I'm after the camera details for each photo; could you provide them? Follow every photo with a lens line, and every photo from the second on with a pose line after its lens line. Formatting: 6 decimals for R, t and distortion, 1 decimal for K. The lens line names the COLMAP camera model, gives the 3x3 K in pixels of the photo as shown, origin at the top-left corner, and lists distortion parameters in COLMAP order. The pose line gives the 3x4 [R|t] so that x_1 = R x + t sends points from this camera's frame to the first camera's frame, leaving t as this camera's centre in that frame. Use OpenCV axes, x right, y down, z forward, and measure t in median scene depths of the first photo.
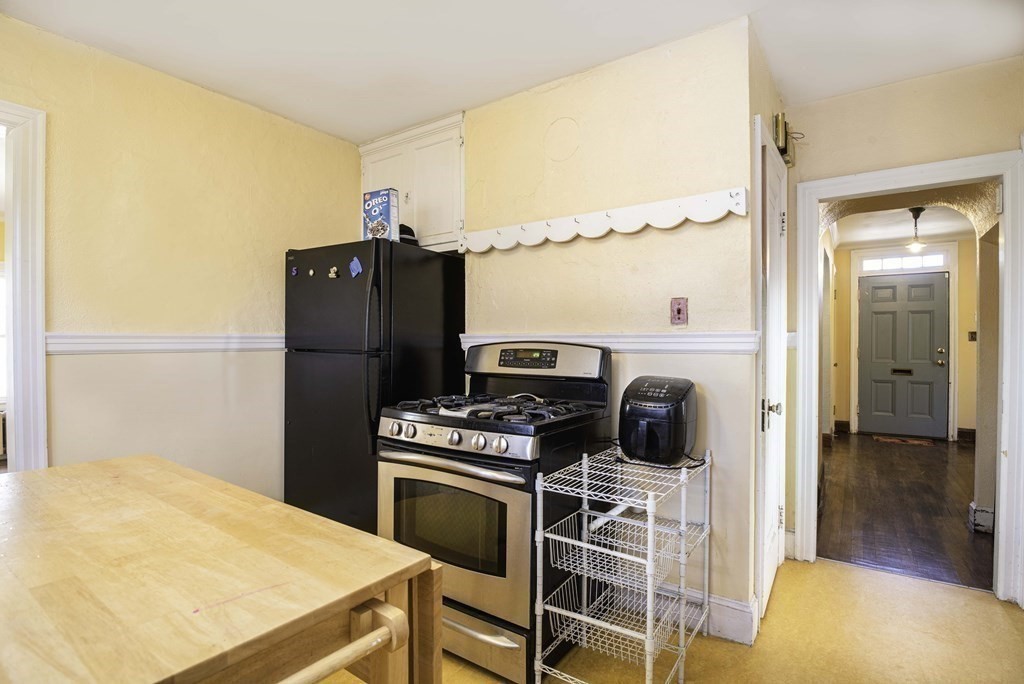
lens RADIAL K [[500.7, 0, 511.7], [0, 500.7, 346.7], [0, 0, 1]] dist [-0.017196, -0.007674]
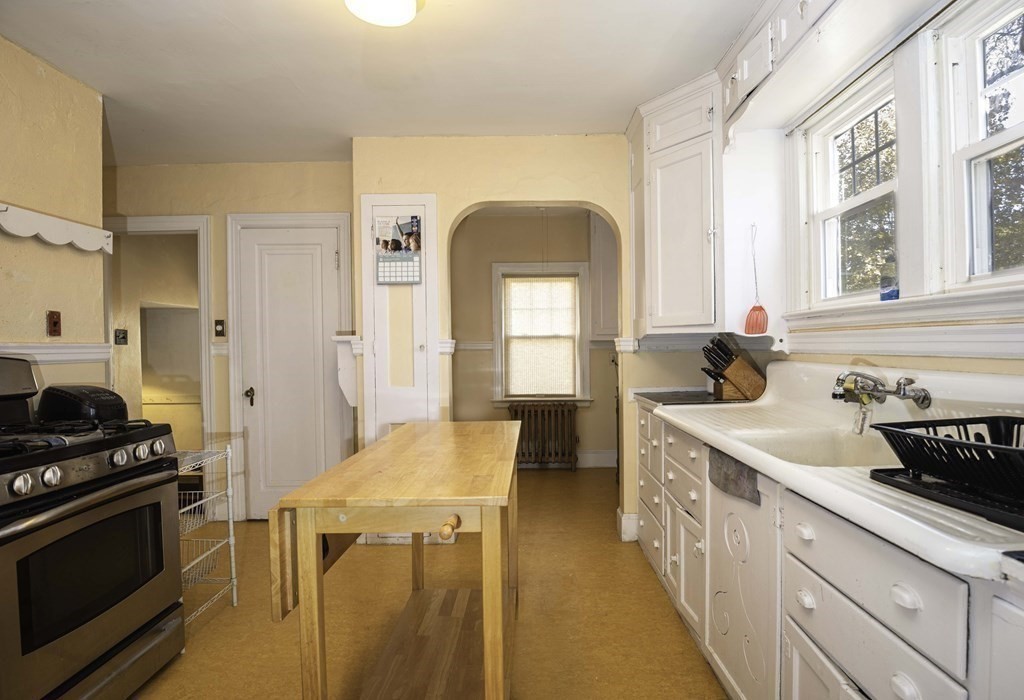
lens RADIAL K [[522.0, 0, 512.0], [0, 522.0, 350.0], [0, 0, 1]] dist [0.000067, 0.000005]
pose [[-0.556067, -0.000286, 0.831137, -1.091591], [0.019132, 0.999731, 0.013144, -0.010471], [-0.830917, 0.023210, -0.555912, 0.784877]]
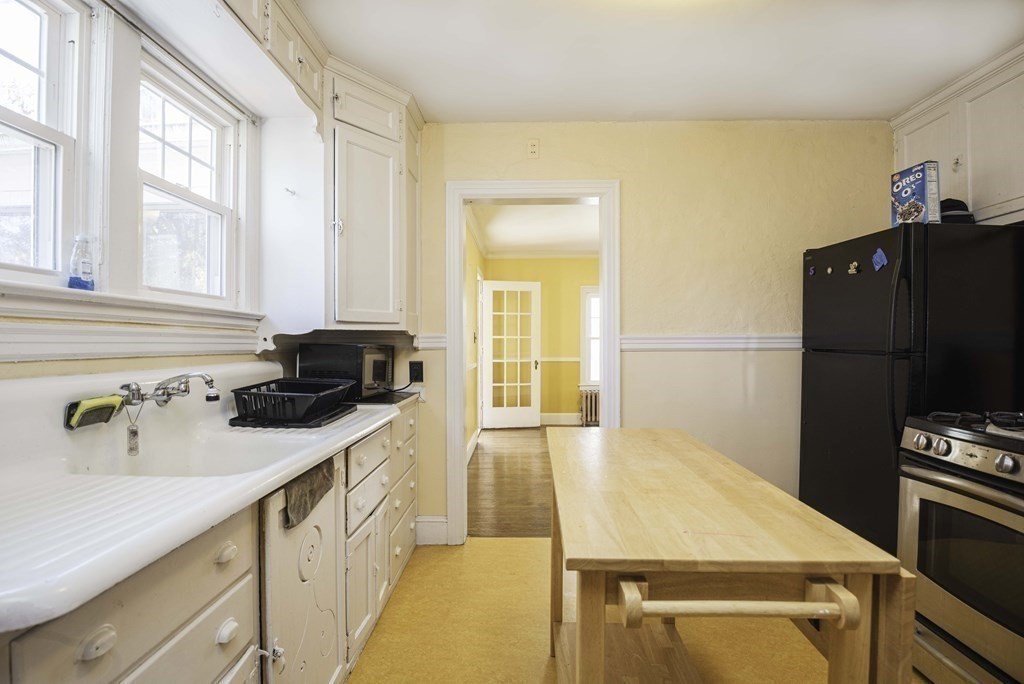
lens RADIAL K [[500.7, 0, 511.7], [0, 500.7, 346.7], [0, 0, 1]] dist [-0.017196, -0.007674]
pose [[0.551802, 0.006040, -0.833953, 0.081918], [-0.006455, 0.999975, 0.002971, 0.000974], [0.833950, 0.003744, 0.551827, -0.061729]]
